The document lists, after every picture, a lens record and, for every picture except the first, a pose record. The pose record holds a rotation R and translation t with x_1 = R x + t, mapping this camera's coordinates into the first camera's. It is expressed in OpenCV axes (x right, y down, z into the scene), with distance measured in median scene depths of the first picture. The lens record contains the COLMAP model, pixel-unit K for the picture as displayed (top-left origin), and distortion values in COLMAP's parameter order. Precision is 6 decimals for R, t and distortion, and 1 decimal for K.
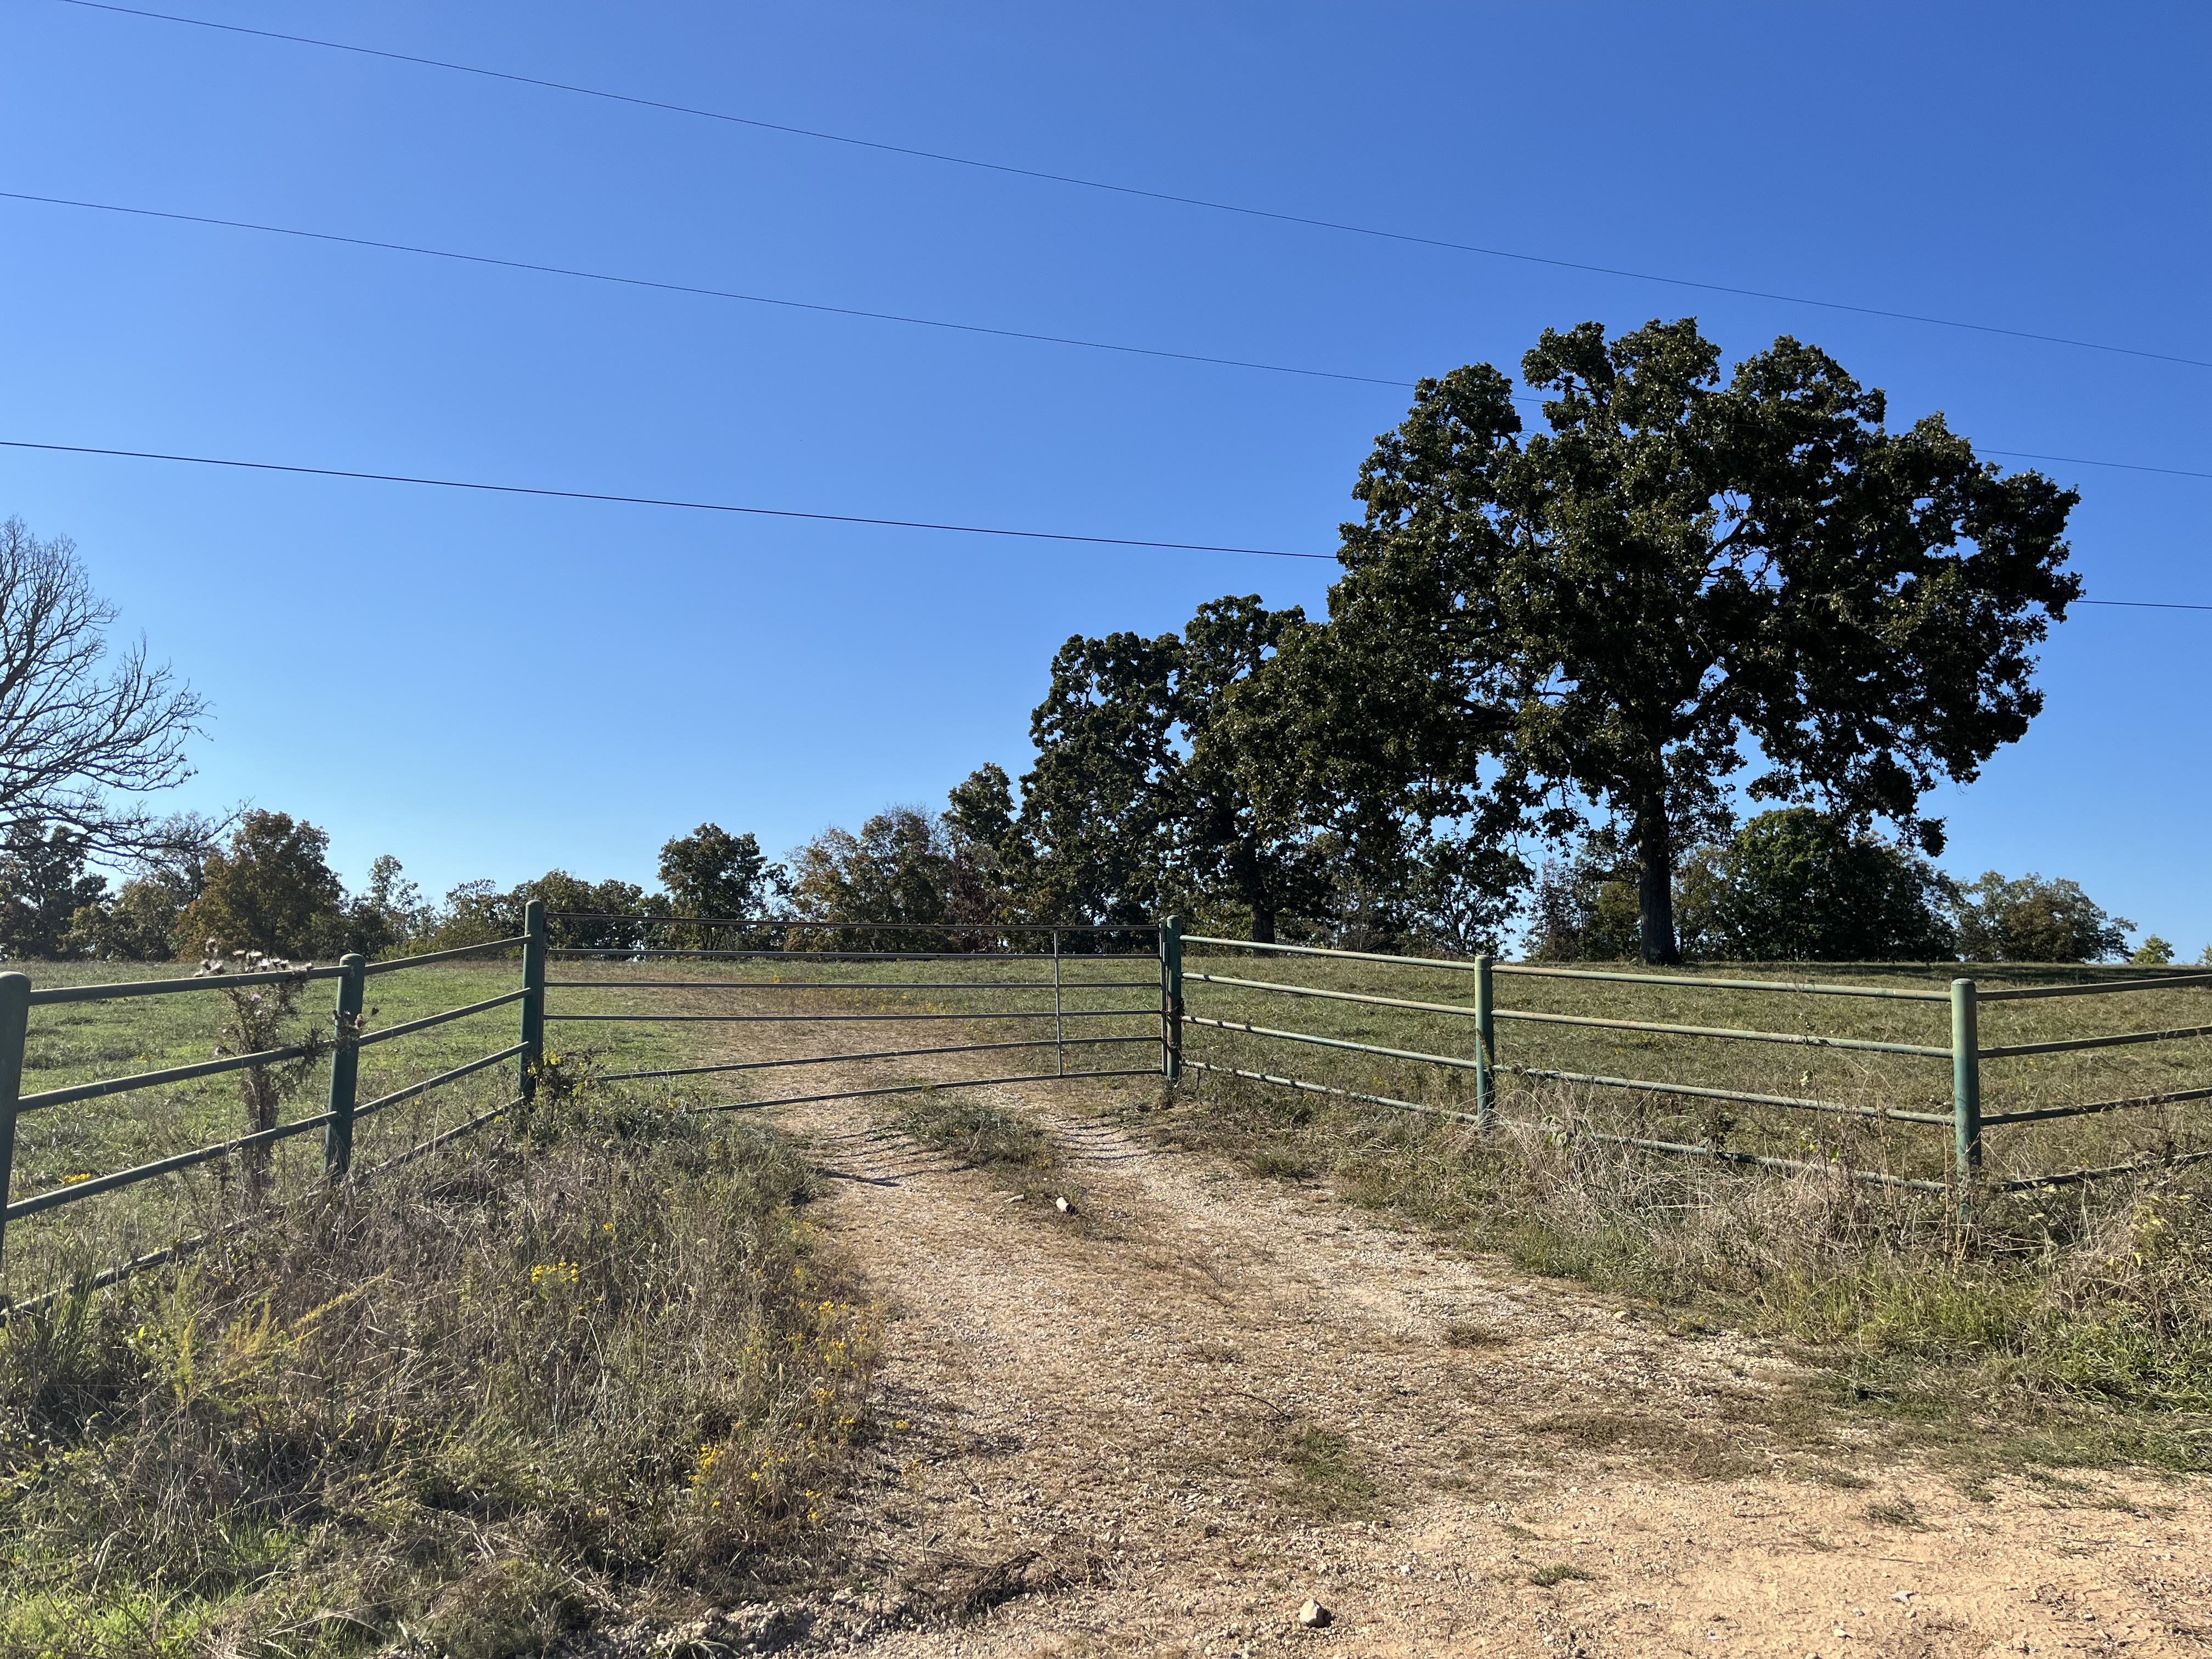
lens RADIAL K [[1678.3, 0, 1106.6], [0, 1678.3, 830.9], [0, 0, 1]] dist [-0.002791, -0.001061]
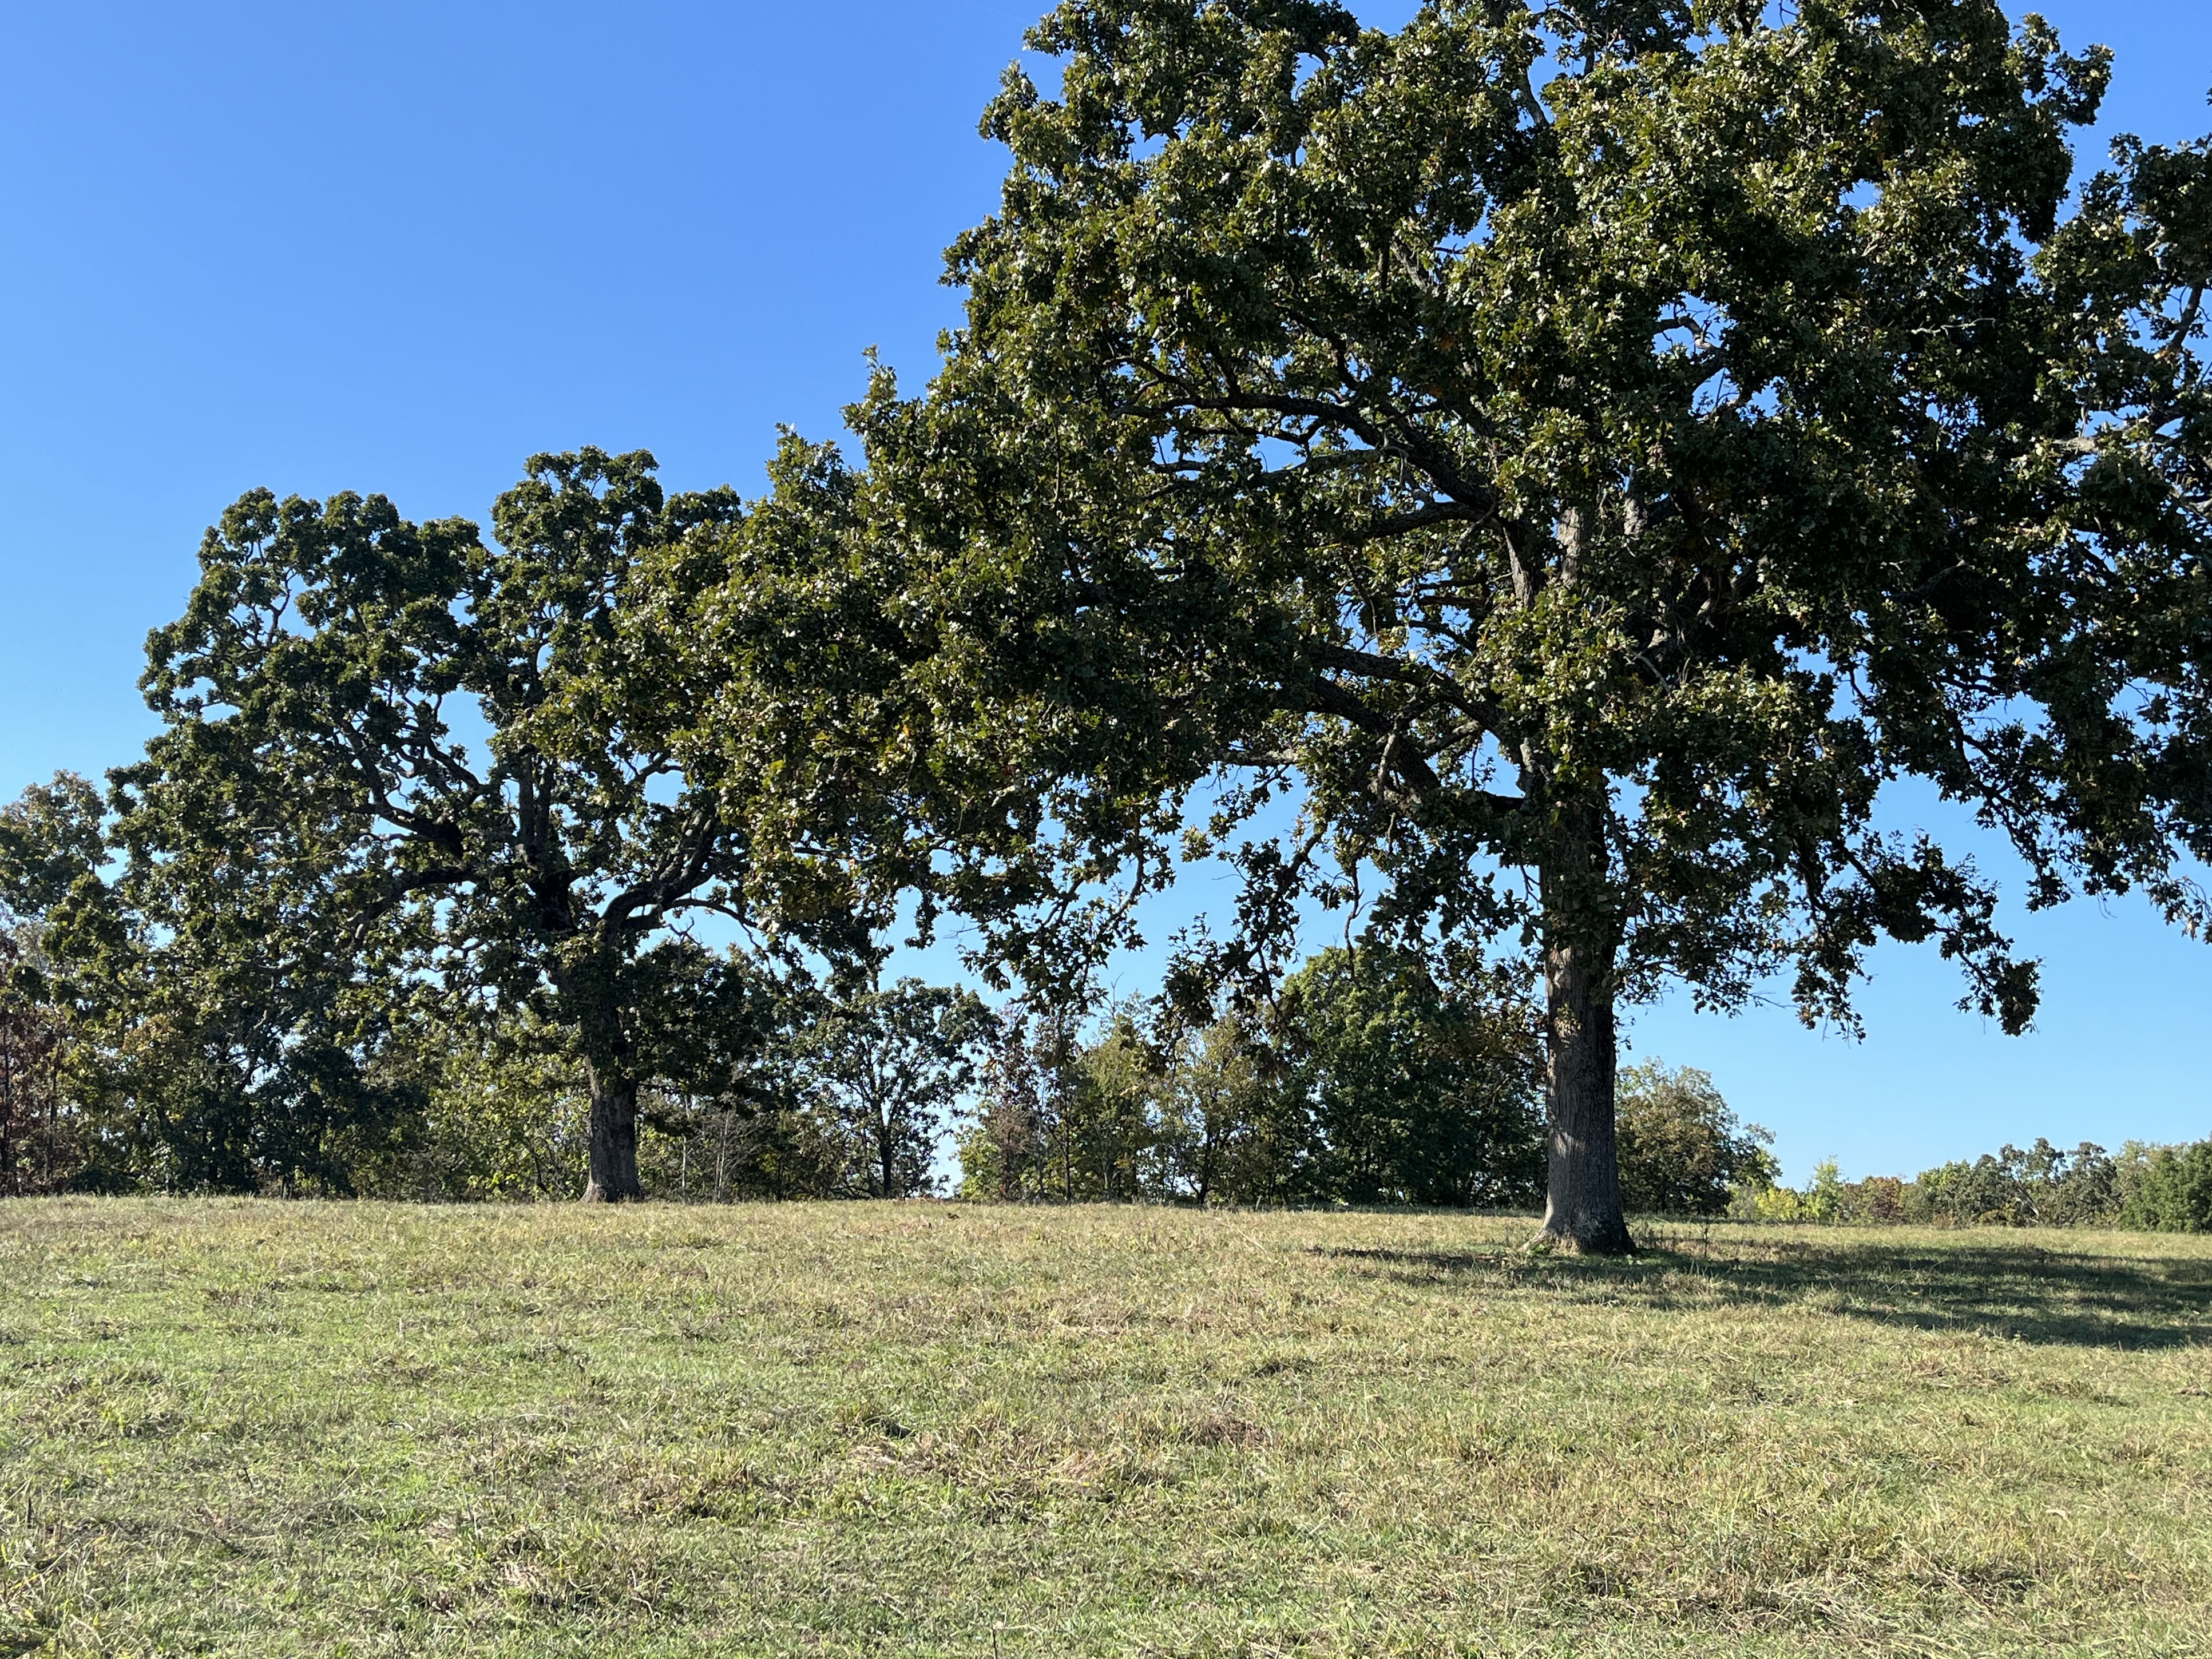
lens RADIAL K [[2367.1, 0, 1105.3], [0, 2367.1, 836.5], [0, 0, 1]] dist [0.045593, 0.000000]
pose [[0.943585, 0.072822, 0.323024, -0.003199], [-0.057210, 0.996700, -0.057580, 0.007931], [-0.326151, 0.035852, 0.944638, 0.281432]]
